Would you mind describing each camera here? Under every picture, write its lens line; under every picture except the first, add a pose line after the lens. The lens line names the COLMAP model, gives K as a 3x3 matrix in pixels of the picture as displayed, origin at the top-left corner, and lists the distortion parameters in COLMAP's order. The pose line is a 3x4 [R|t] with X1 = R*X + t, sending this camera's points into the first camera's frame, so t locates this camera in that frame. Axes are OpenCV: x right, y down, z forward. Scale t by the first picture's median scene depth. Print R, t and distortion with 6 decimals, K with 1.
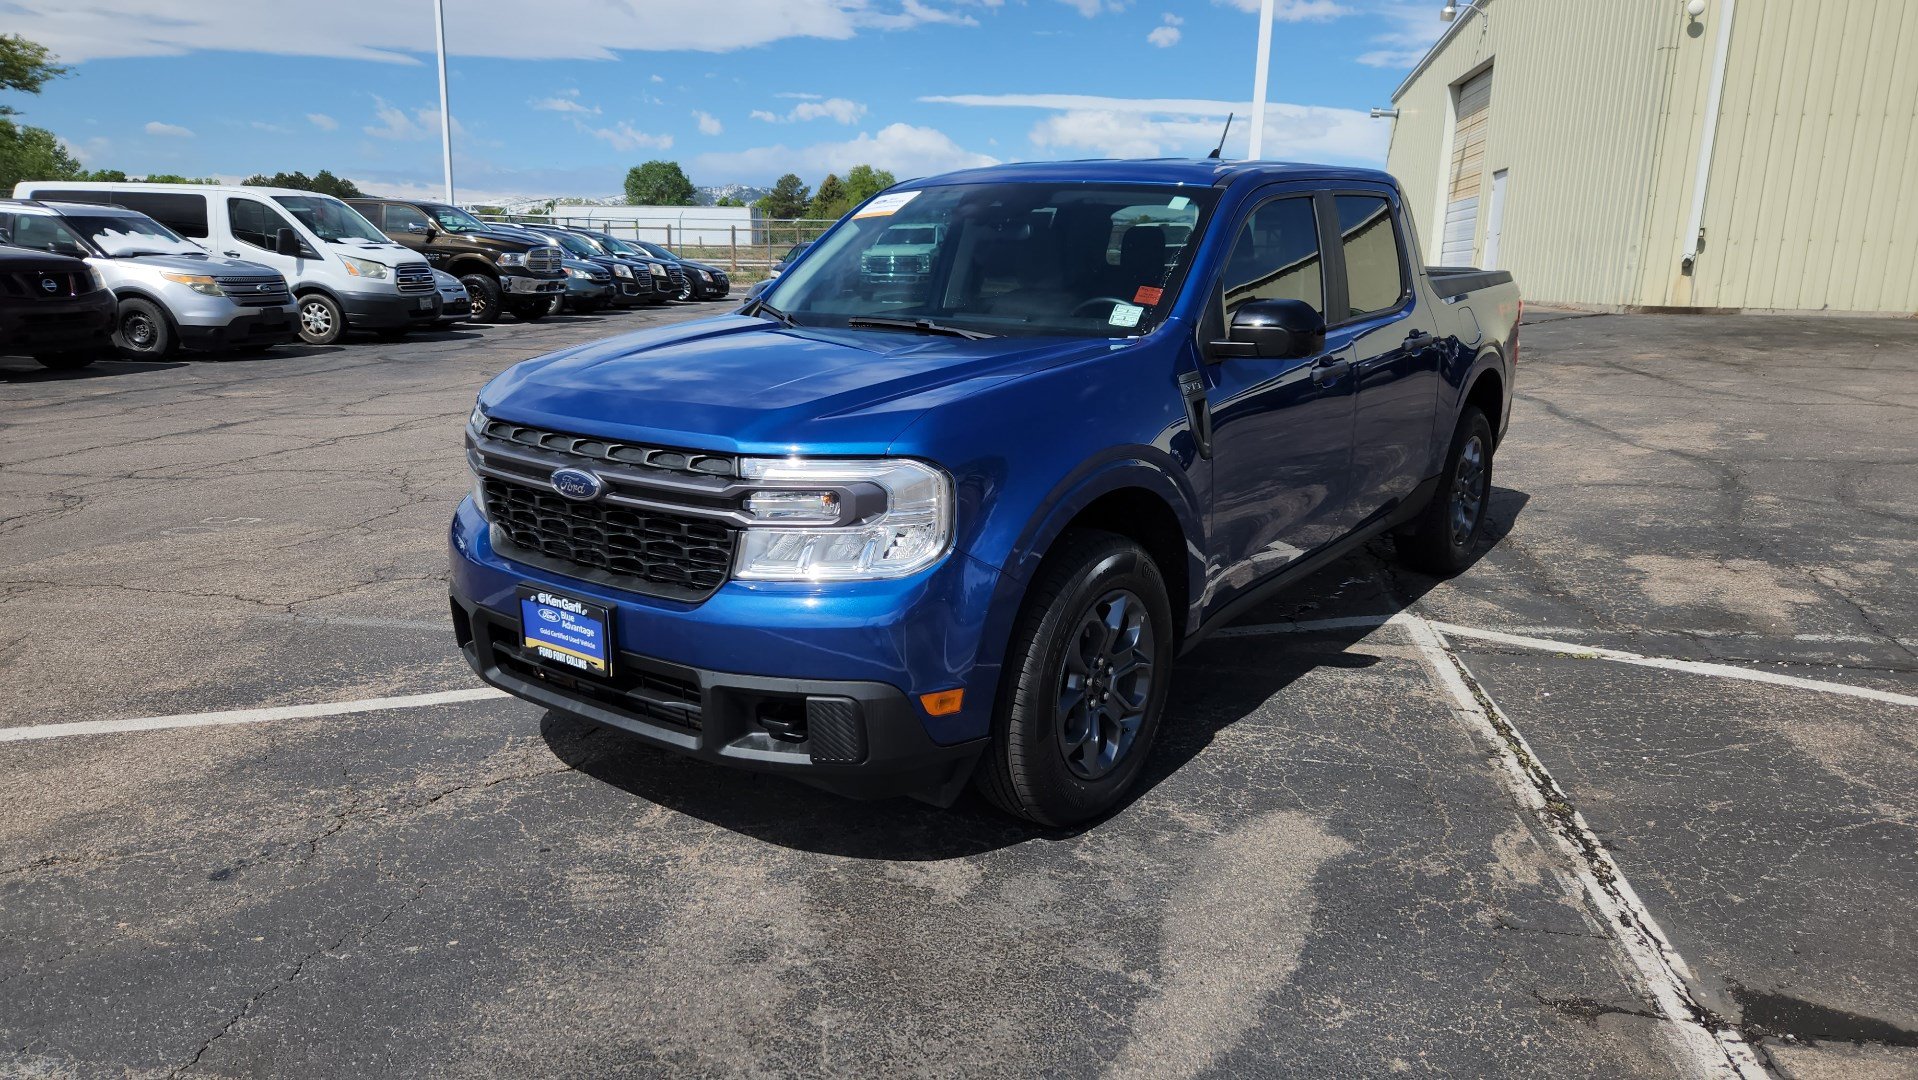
lens RADIAL K [[1283.4, 0, 943.5], [0, 1283.4, 540.8], [0, 0, 1]] dist [0.070333, -0.056555]
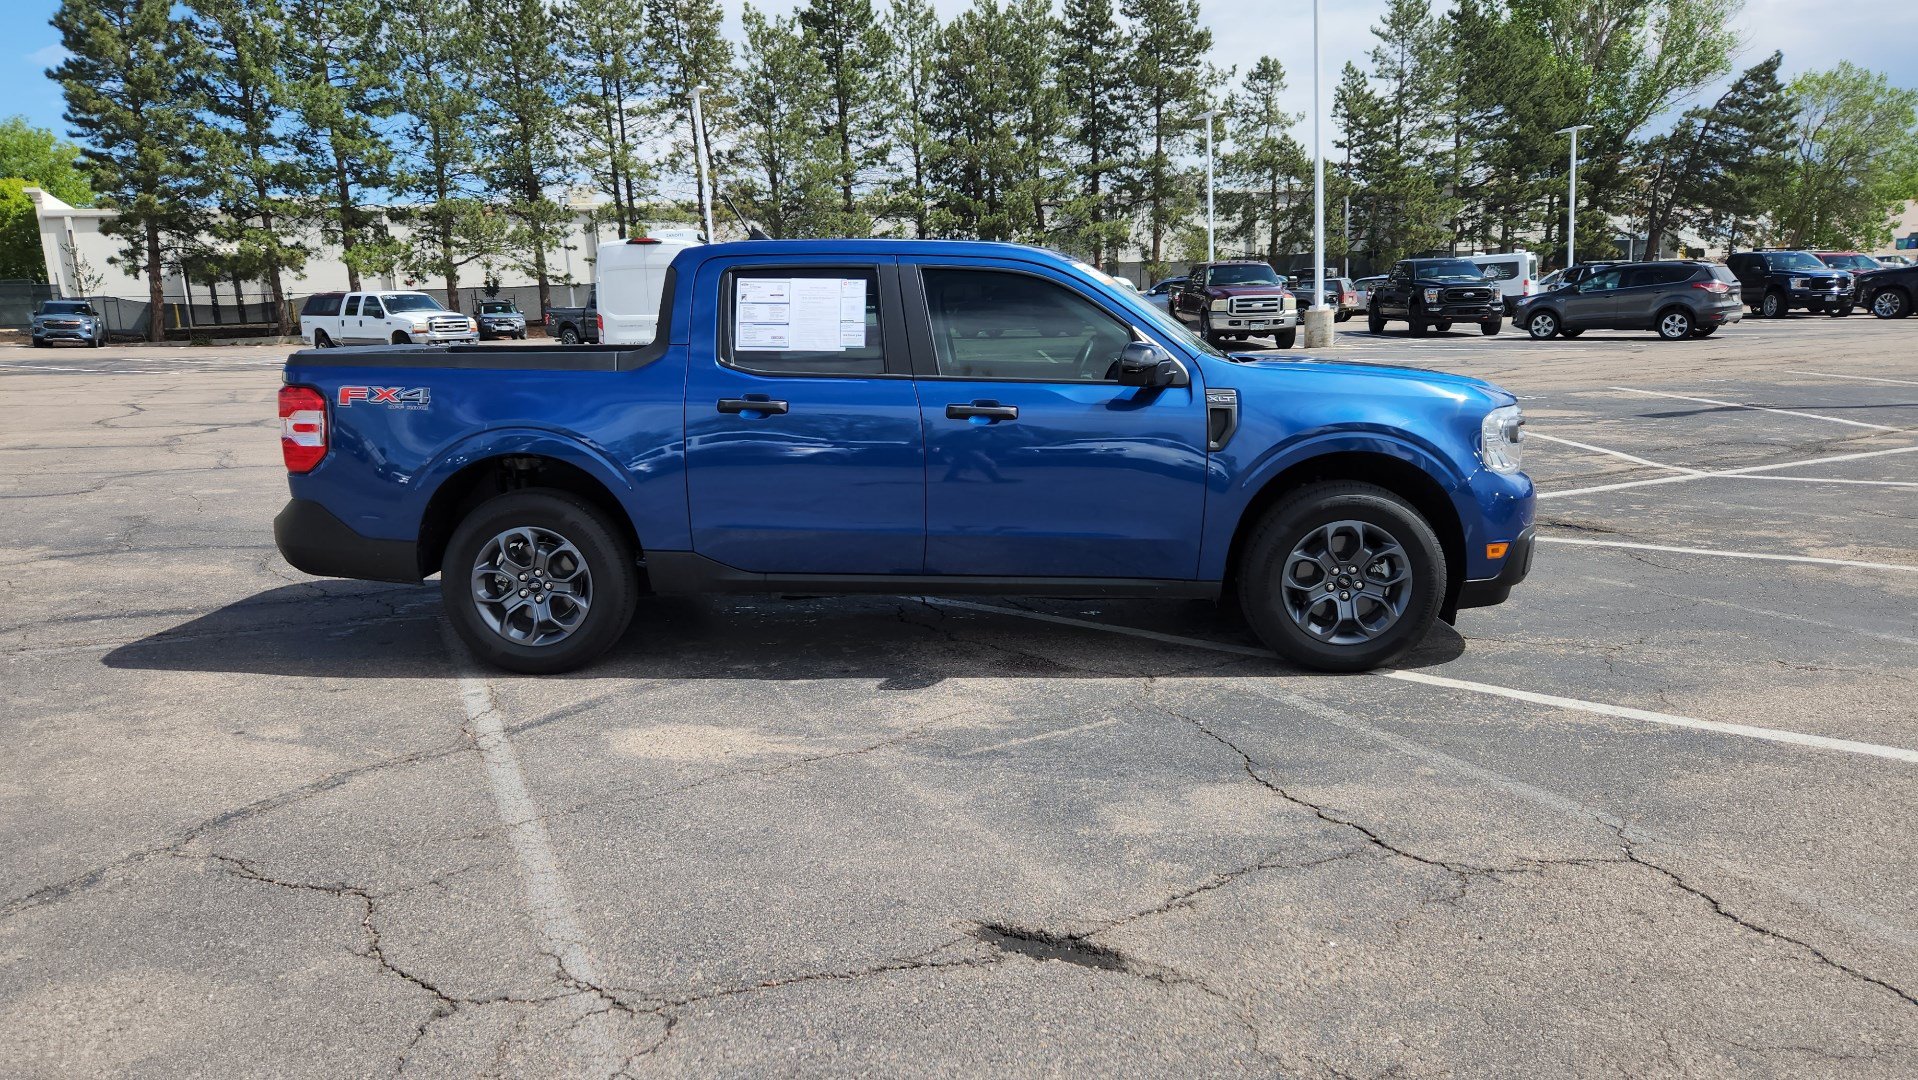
lens RADIAL K [[1285.4, 0, 920.8], [0, 1285.4, 547.0], [0, 0, 1]] dist [0.069847, -0.057664]
pose [[-0.552602, -0.145435, 0.820658, -1.052439], [0.208324, 0.929299, 0.304965, -0.469299], [-0.806990, 0.339487, -0.483235, 1.986689]]
